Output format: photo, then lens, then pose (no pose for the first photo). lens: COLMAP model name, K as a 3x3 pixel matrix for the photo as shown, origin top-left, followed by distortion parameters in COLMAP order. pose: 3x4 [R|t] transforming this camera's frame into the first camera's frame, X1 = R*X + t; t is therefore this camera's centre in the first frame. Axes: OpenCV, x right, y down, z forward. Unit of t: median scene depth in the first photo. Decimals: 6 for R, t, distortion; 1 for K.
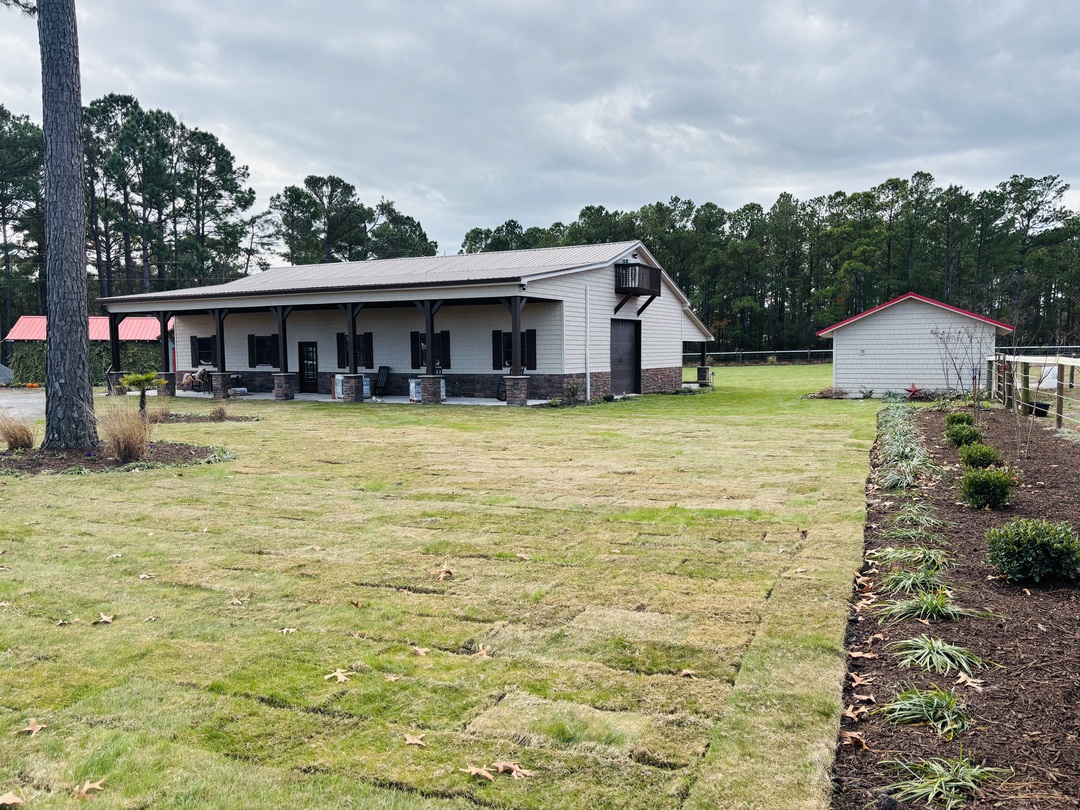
lens RADIAL K [[813.7, 0, 534.3], [0, 813.7, 415.5], [0, 0, 1]] dist [0.064583, -0.078088]
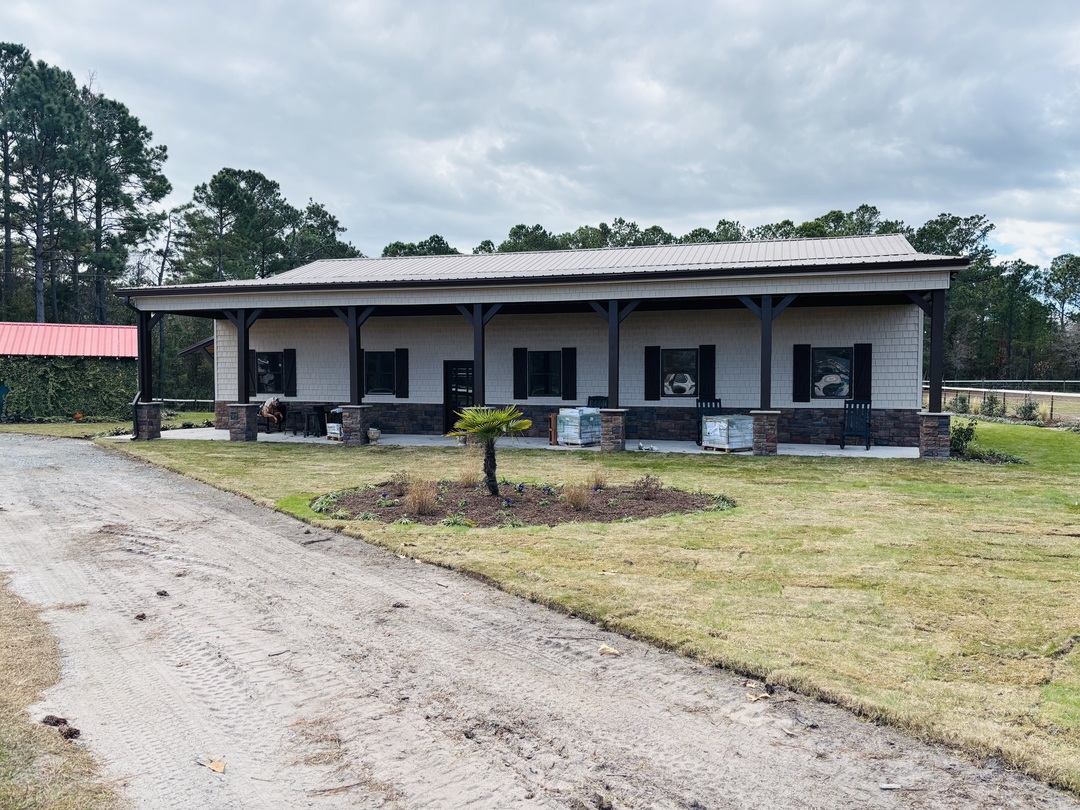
lens RADIAL K [[813.7, 0, 548.2], [0, 813.7, 403.9], [0, 0, 1]] dist [0.064583, -0.078088]
pose [[0.976247, 0.002300, 0.216650, -0.154051], [0.008496, 0.998768, -0.048887, -0.008554], [-0.216495, 0.049566, 0.975025, 0.140326]]
